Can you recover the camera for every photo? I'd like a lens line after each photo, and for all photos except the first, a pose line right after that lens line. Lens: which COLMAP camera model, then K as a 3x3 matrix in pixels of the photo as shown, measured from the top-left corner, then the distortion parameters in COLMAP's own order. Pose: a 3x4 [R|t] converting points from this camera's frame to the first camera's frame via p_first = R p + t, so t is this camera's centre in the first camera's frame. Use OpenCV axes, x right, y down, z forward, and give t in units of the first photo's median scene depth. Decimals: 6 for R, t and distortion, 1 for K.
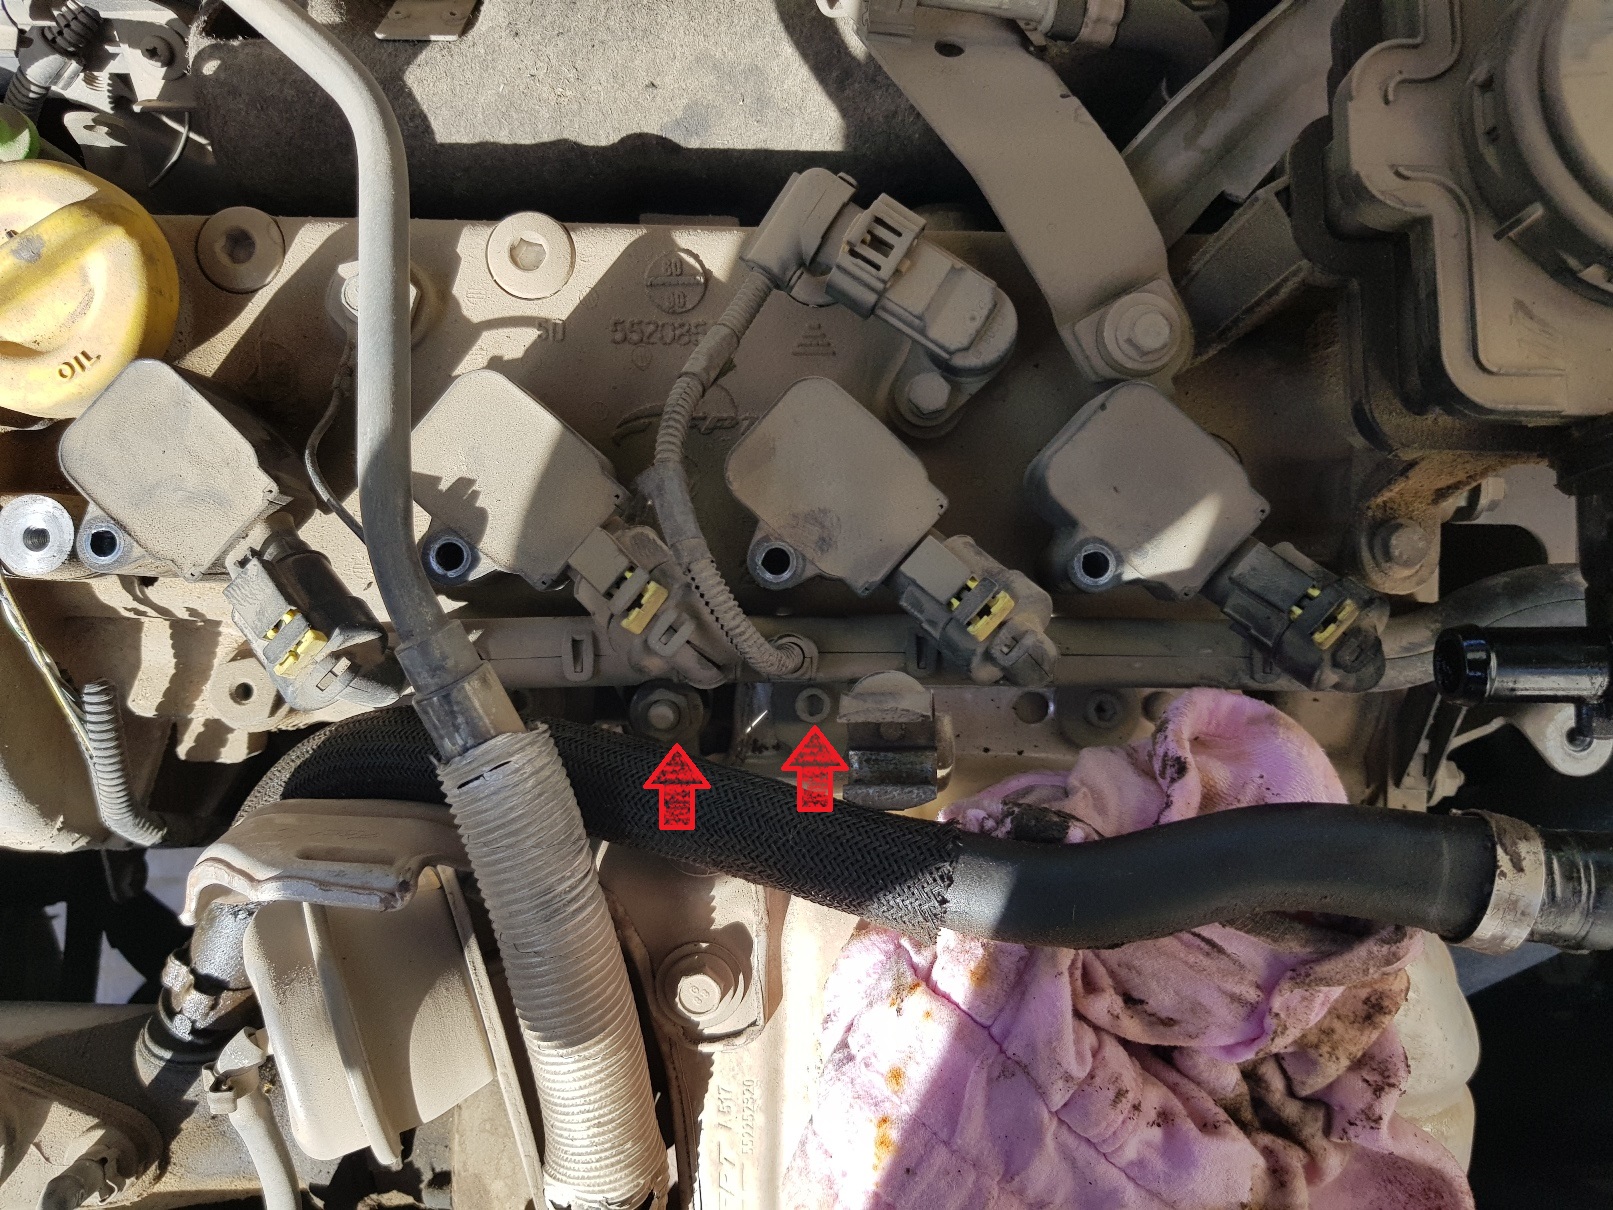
lens RADIAL K [[1361.7, 0, 811.7], [0, 1361.7, 614.0], [0, 0, 1]] dist [0.031764, -0.060954]
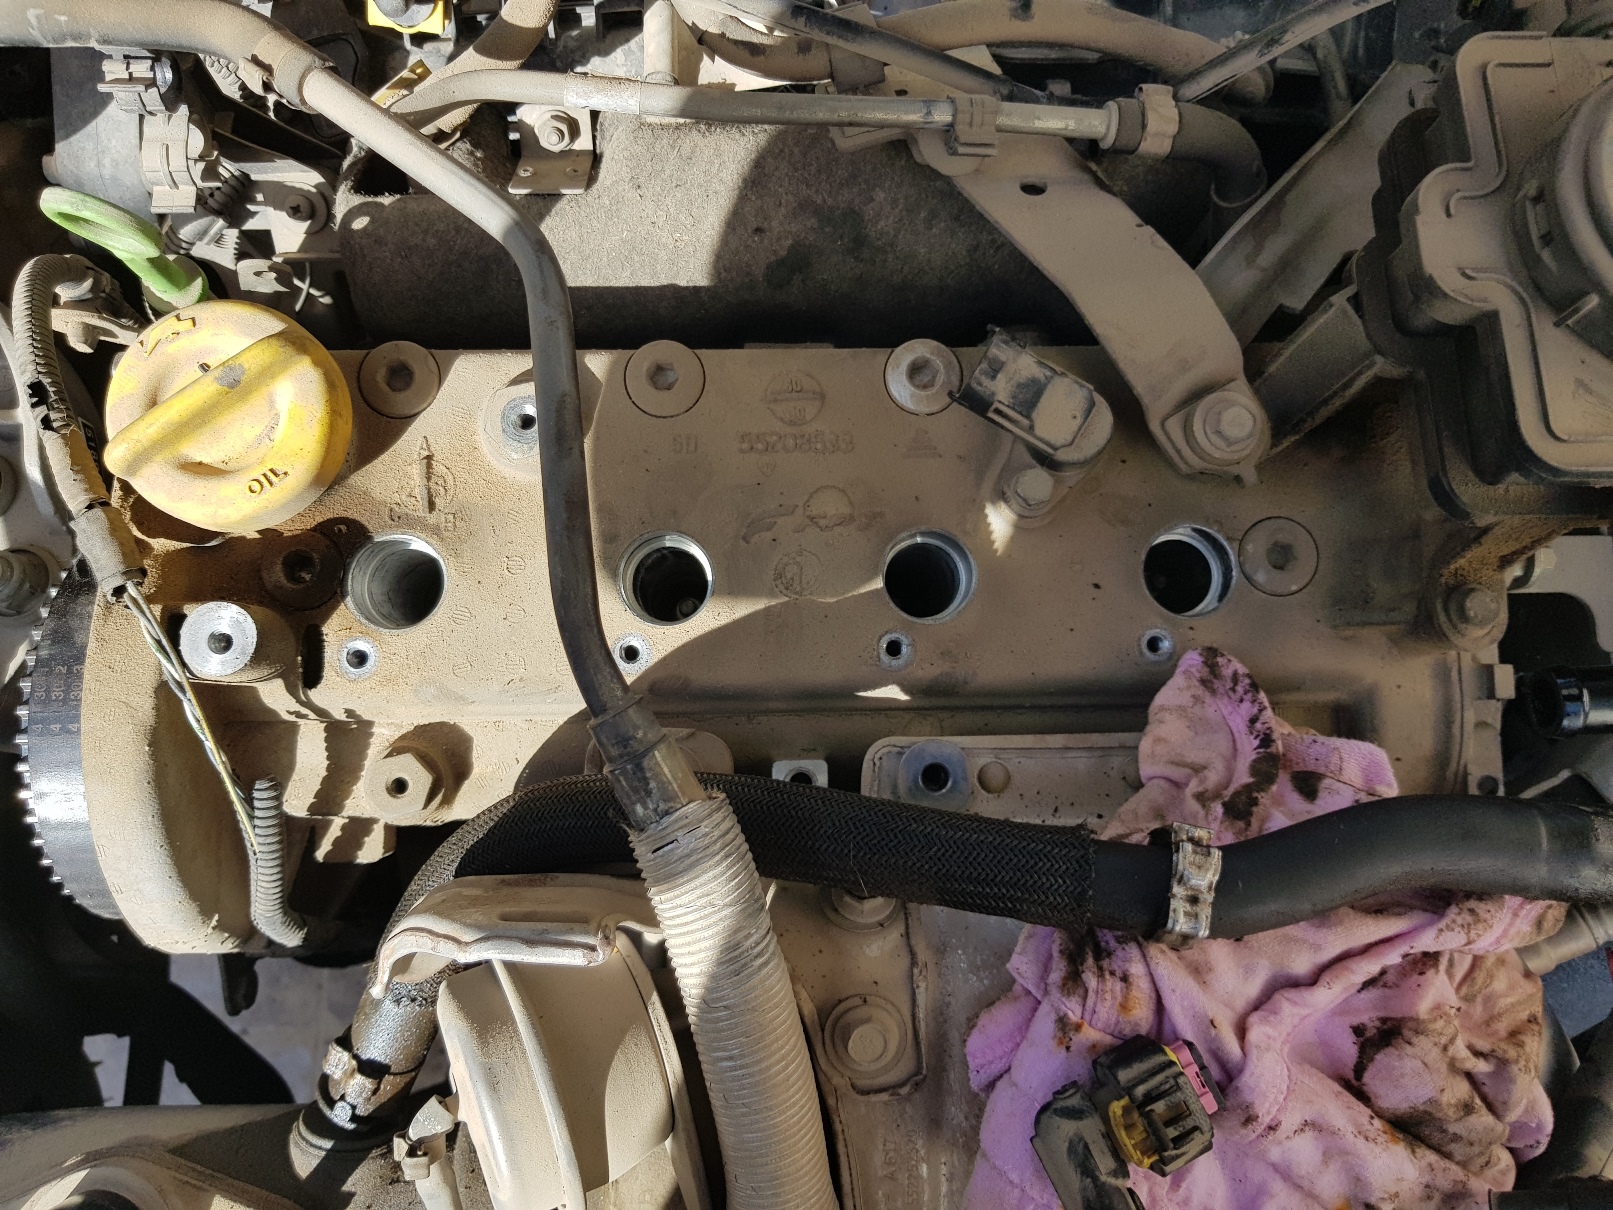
lens RADIAL K [[1351.0, 0, 807.5], [0, 1351.0, 615.4], [0, 0, 1]] dist [0.087380, -0.190111]
pose [[0.999086, -0.031776, 0.028578, -0.134773], [0.034740, 0.993318, -0.110053, 0.056905], [-0.024890, 0.110945, 0.993515, -0.077882]]
